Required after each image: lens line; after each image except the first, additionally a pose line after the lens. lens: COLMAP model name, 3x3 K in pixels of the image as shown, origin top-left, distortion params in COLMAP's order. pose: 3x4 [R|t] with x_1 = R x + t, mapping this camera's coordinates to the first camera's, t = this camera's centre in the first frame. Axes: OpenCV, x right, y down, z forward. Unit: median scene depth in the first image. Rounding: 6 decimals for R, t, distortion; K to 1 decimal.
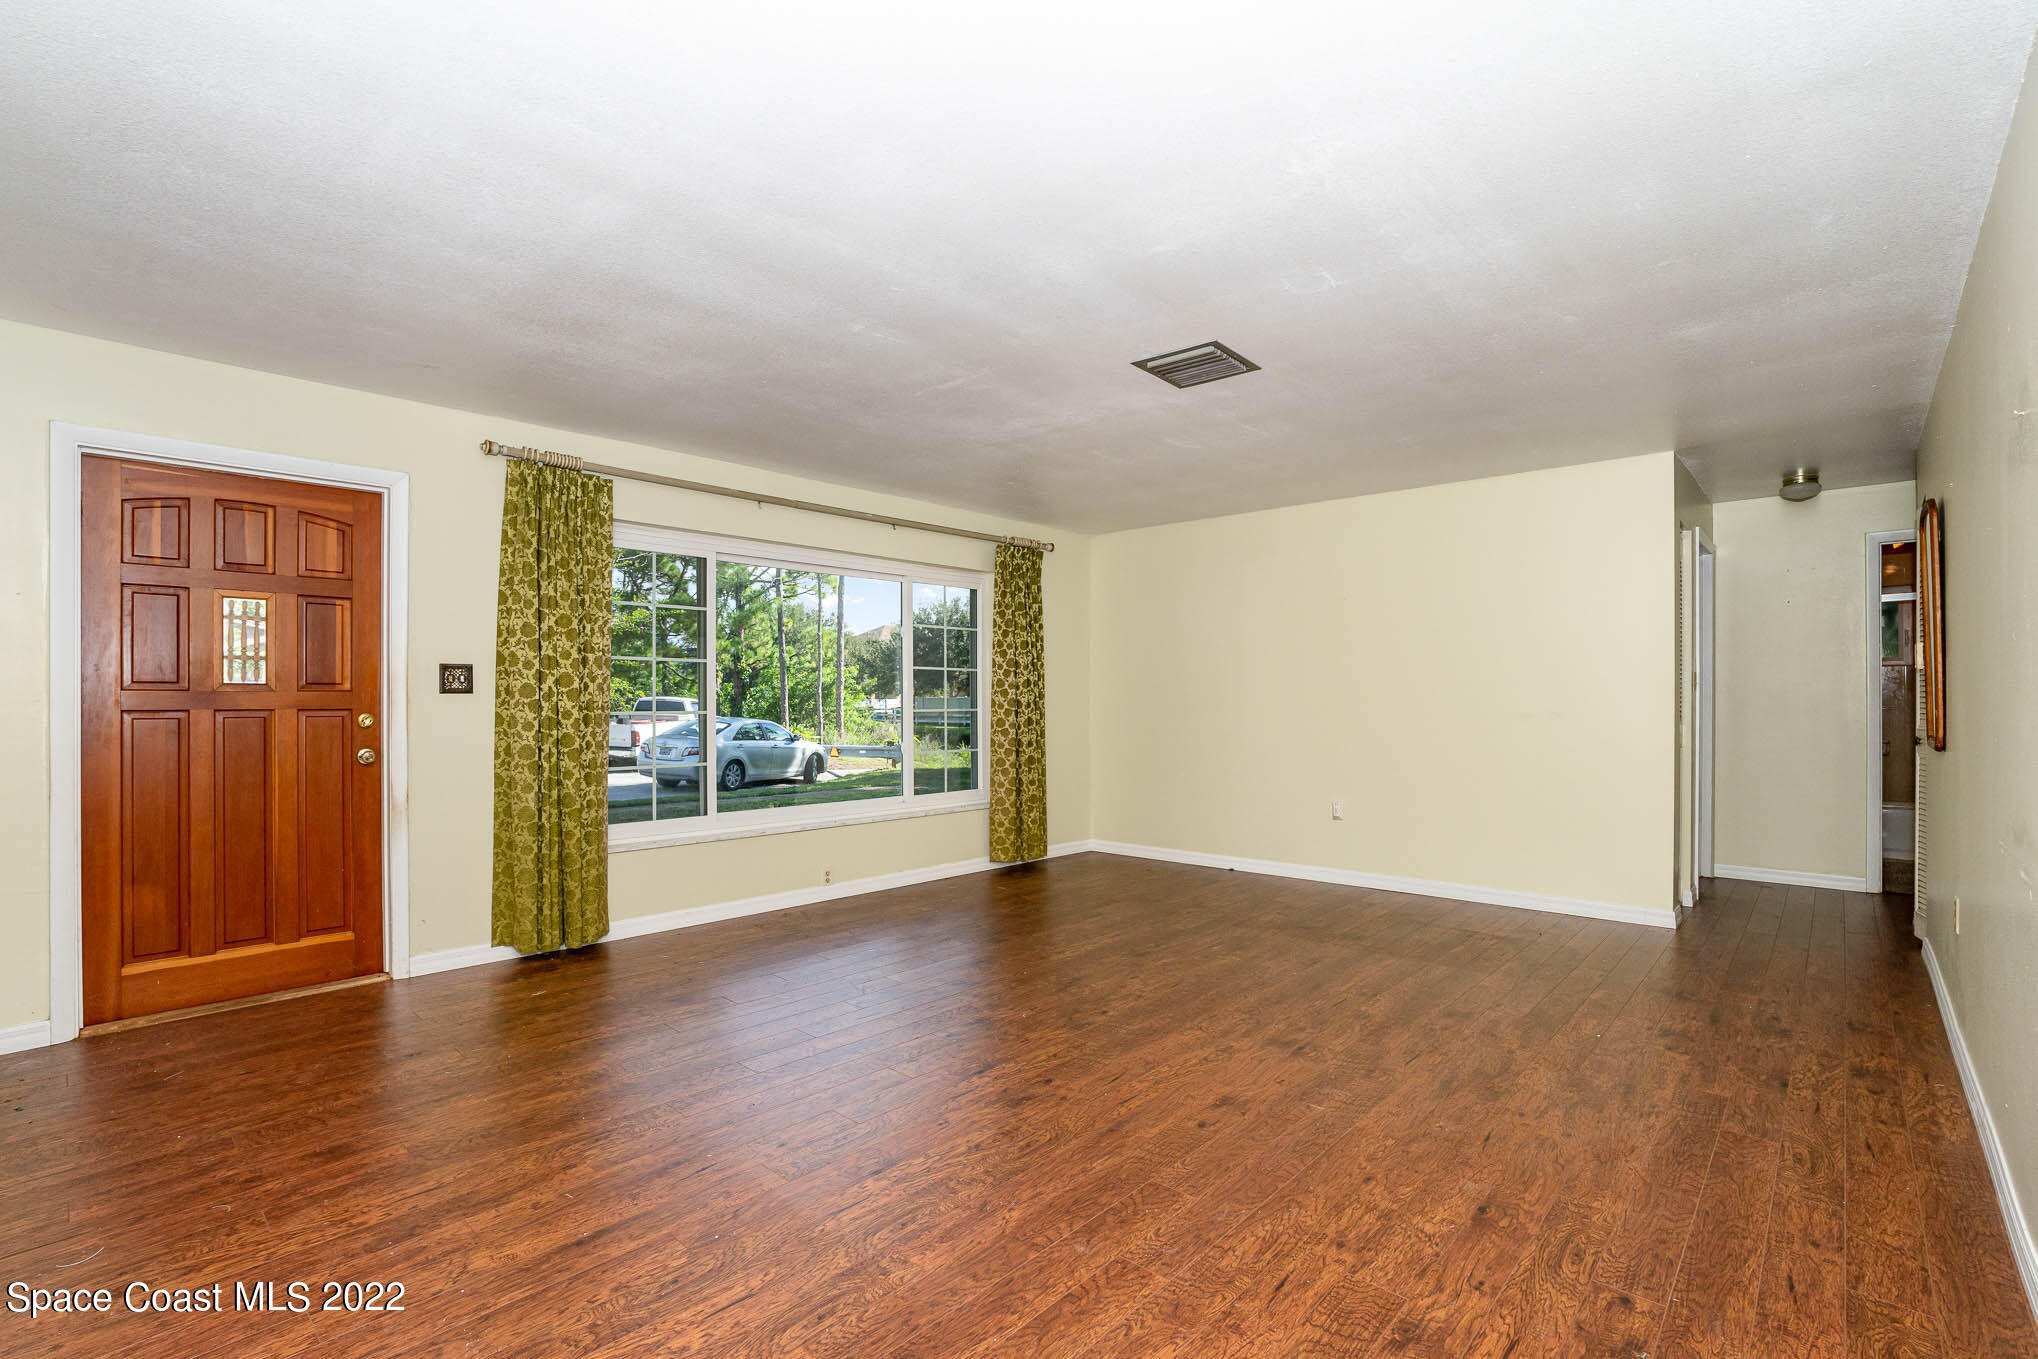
lens RADIAL K [[914.8, 0, 1015.4], [0, 914.8, 696.5], [0, 0, 1]] dist [-0.049083, 0.006338]
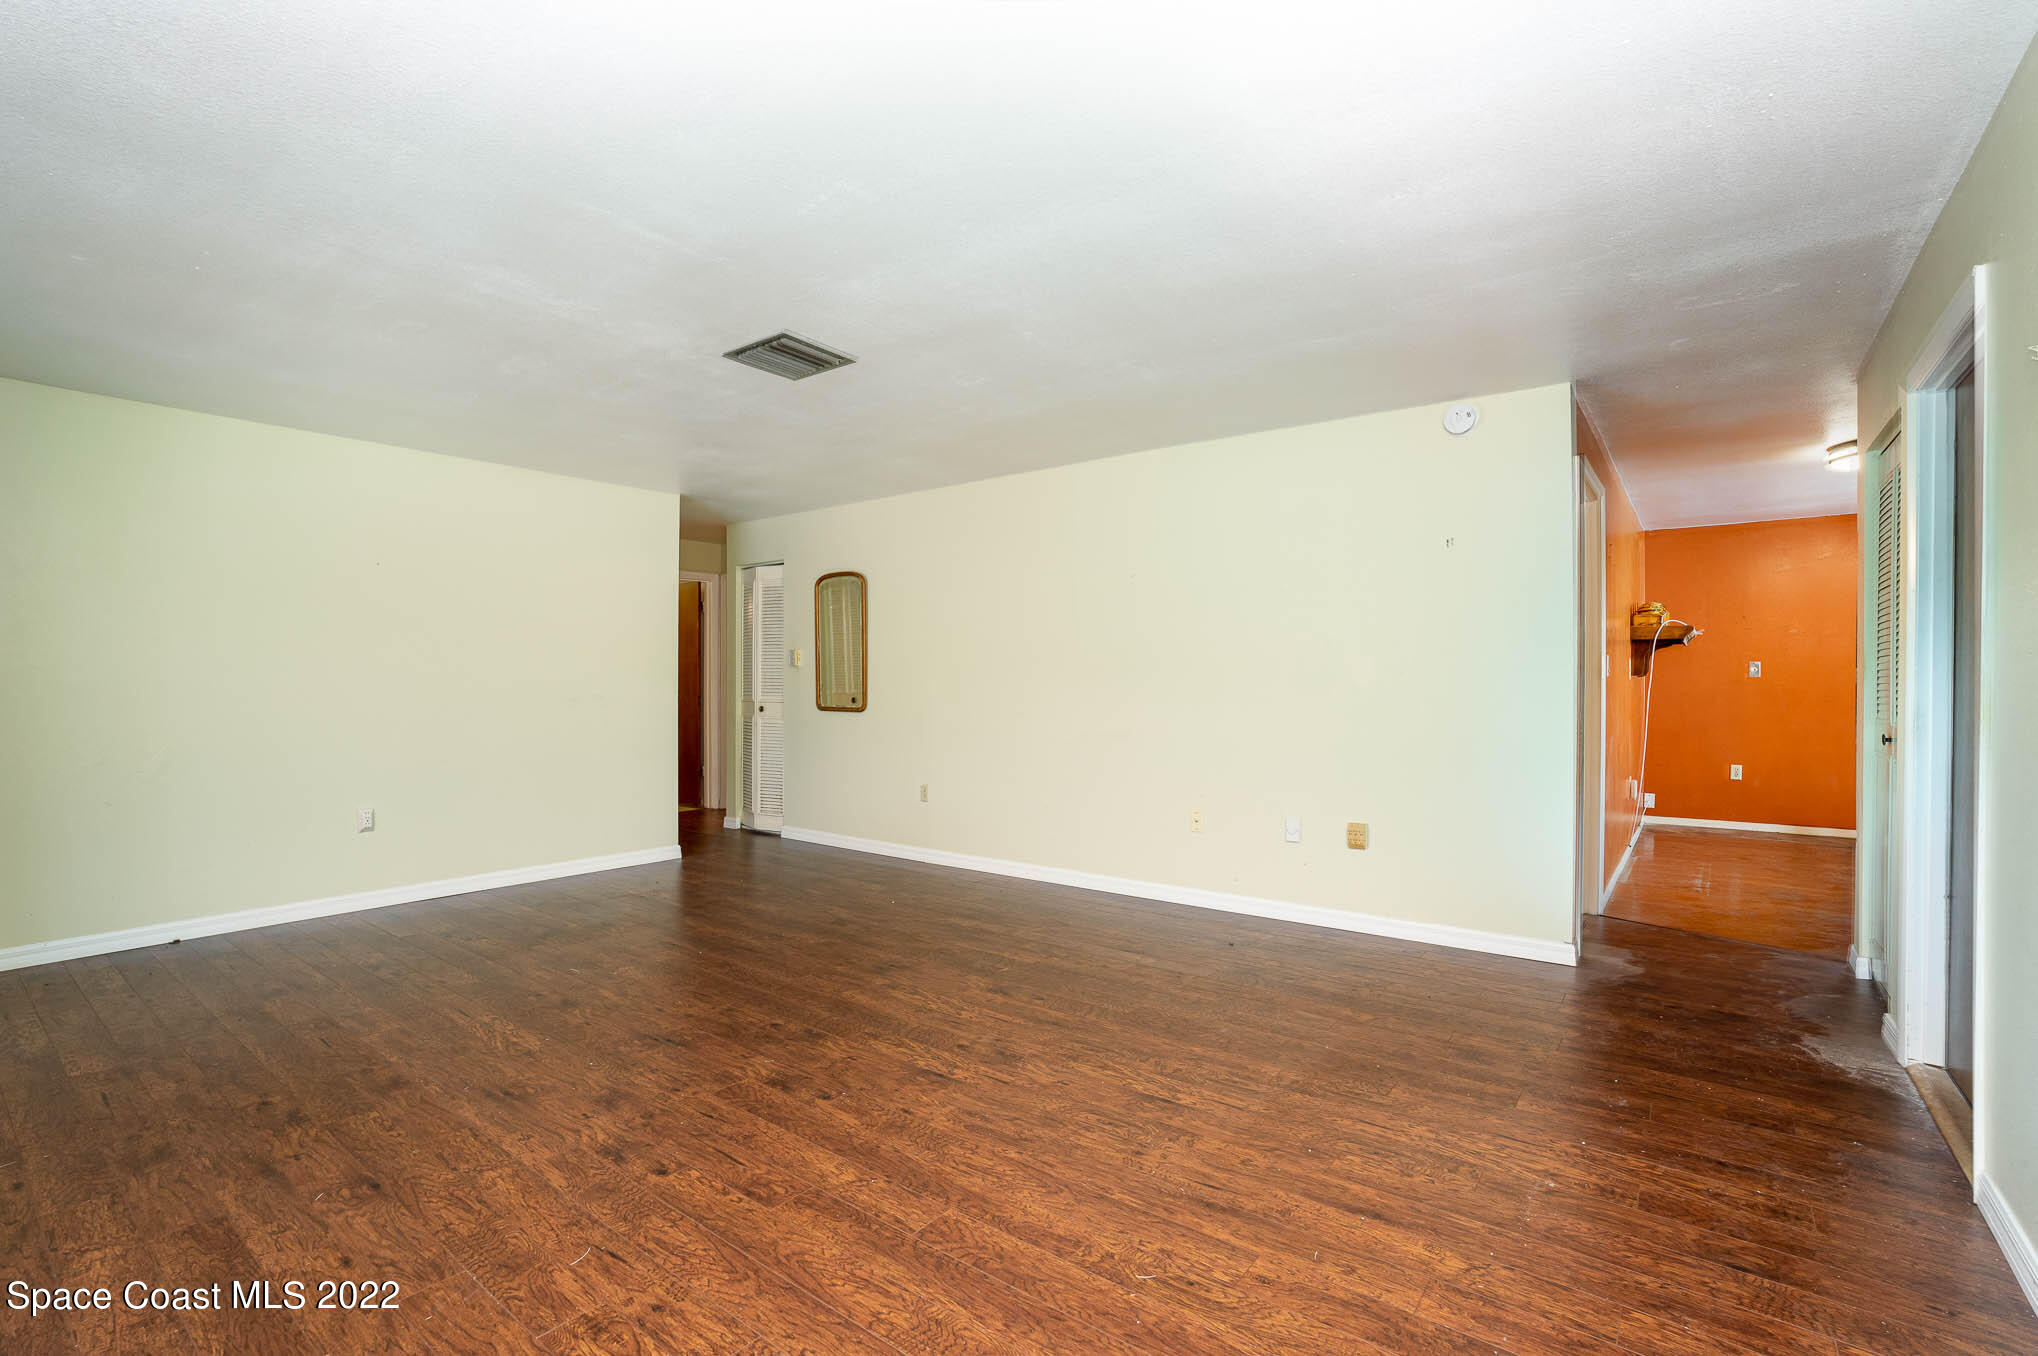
lens RADIAL K [[914.8, 0, 1018.7], [0, 914.8, 687.6], [0, 0, 1]] dist [-0.049083, 0.006338]
pose [[-0.093369, -0.006218, 0.995612, -0.913065], [-0.004747, 0.999972, 0.005800, 0.005356], [-0.995620, -0.004185, -0.093396, 0.939374]]
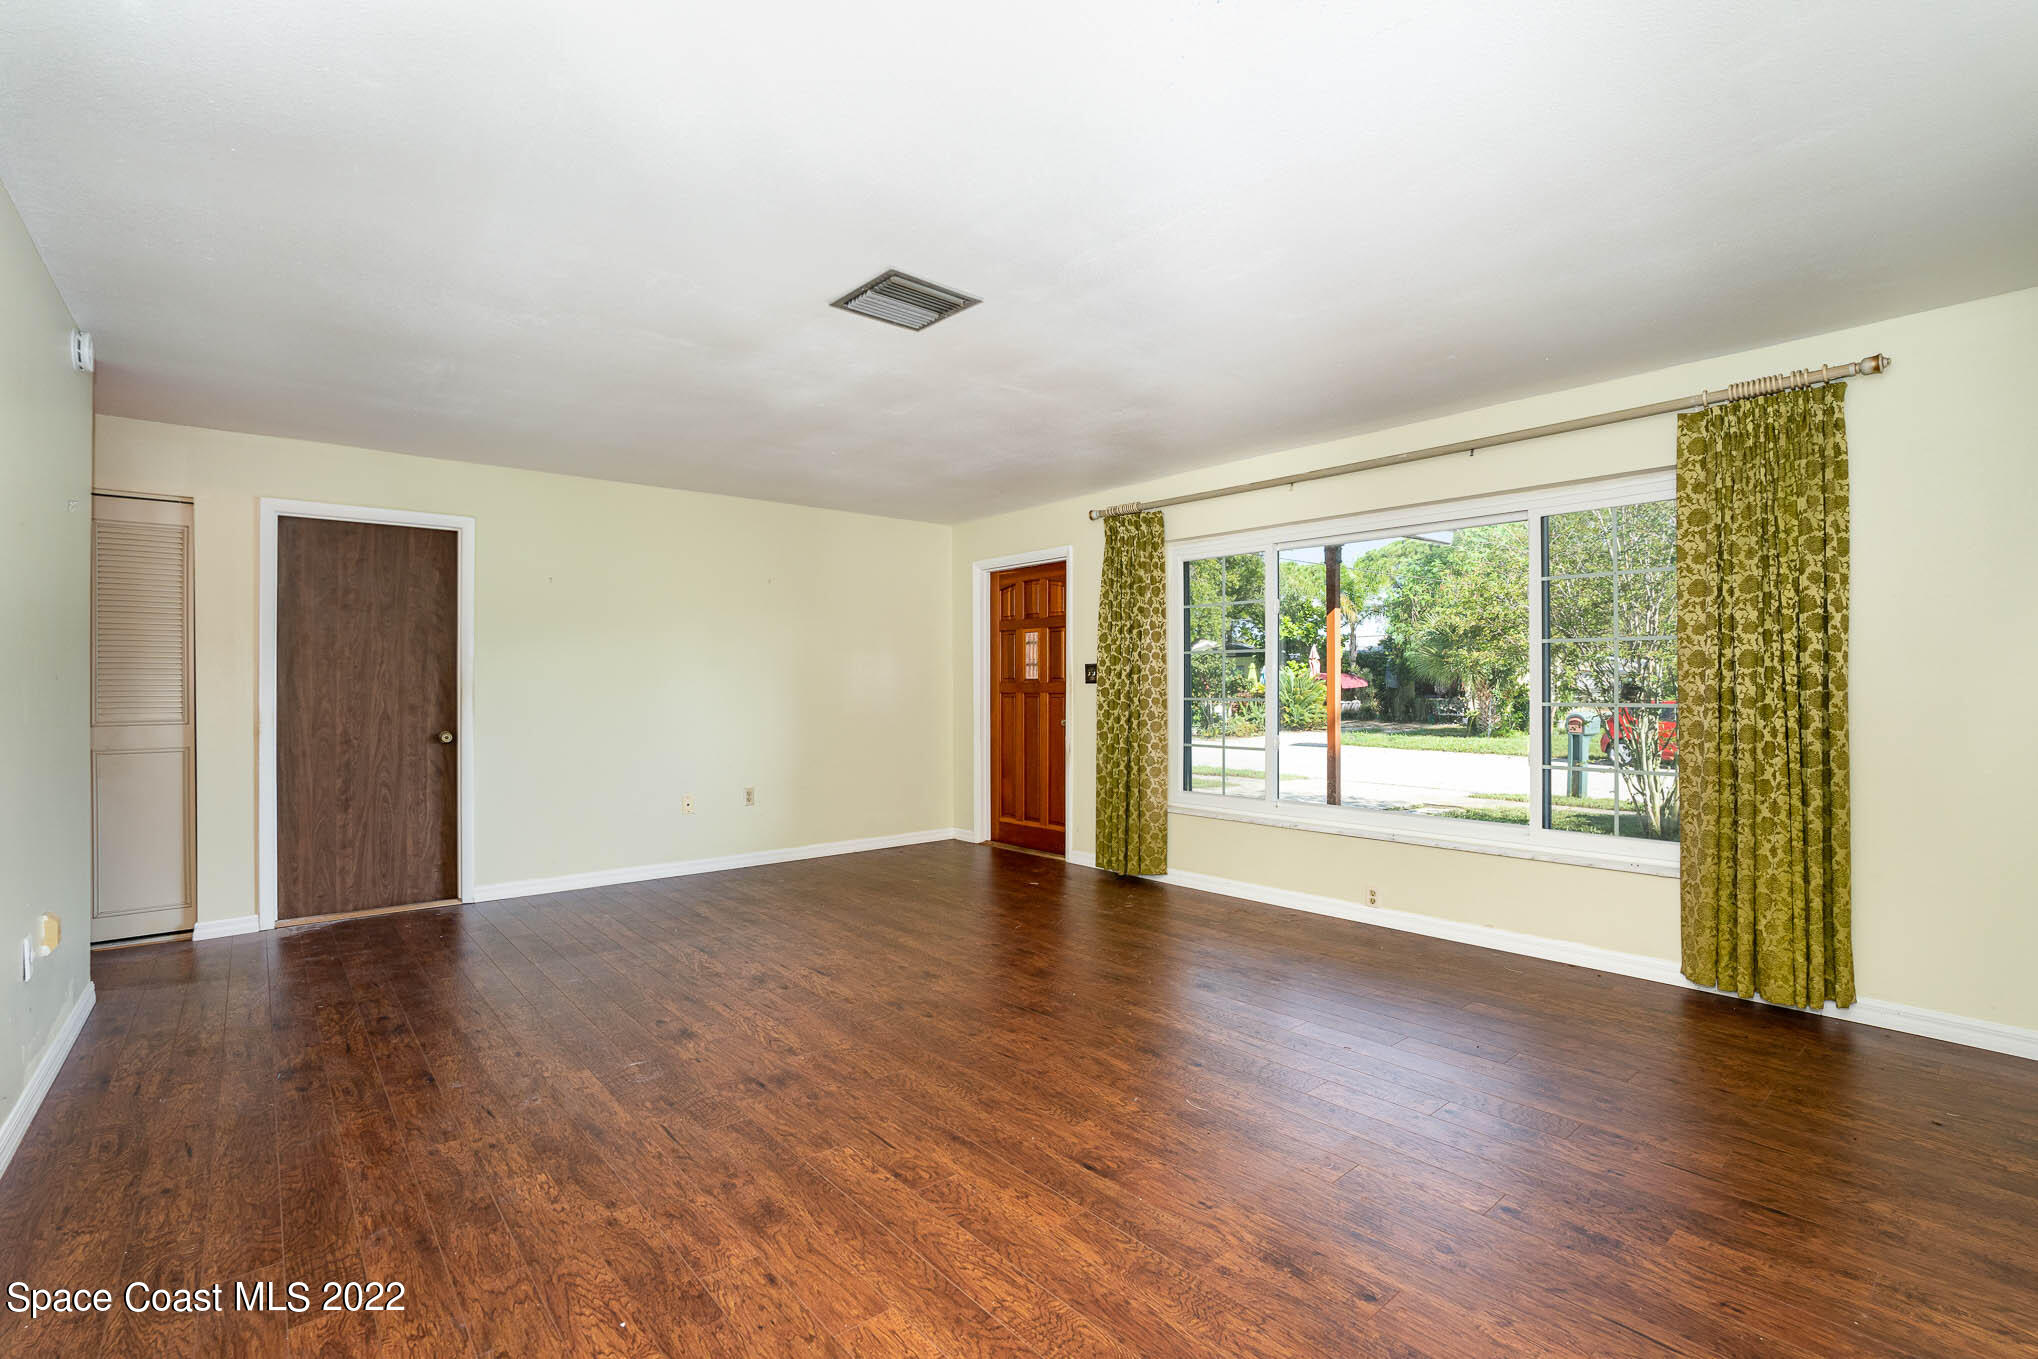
lens RADIAL K [[914.8, 0, 1032.4], [0, 914.8, 675.8], [0, 0, 1]] dist [-0.049083, 0.006338]
pose [[-0.098727, -0.009547, -0.995069, 1.162731], [0.005166, 0.999936, -0.010106, -0.001310], [0.995101, -0.006138, -0.098671, 1.342282]]
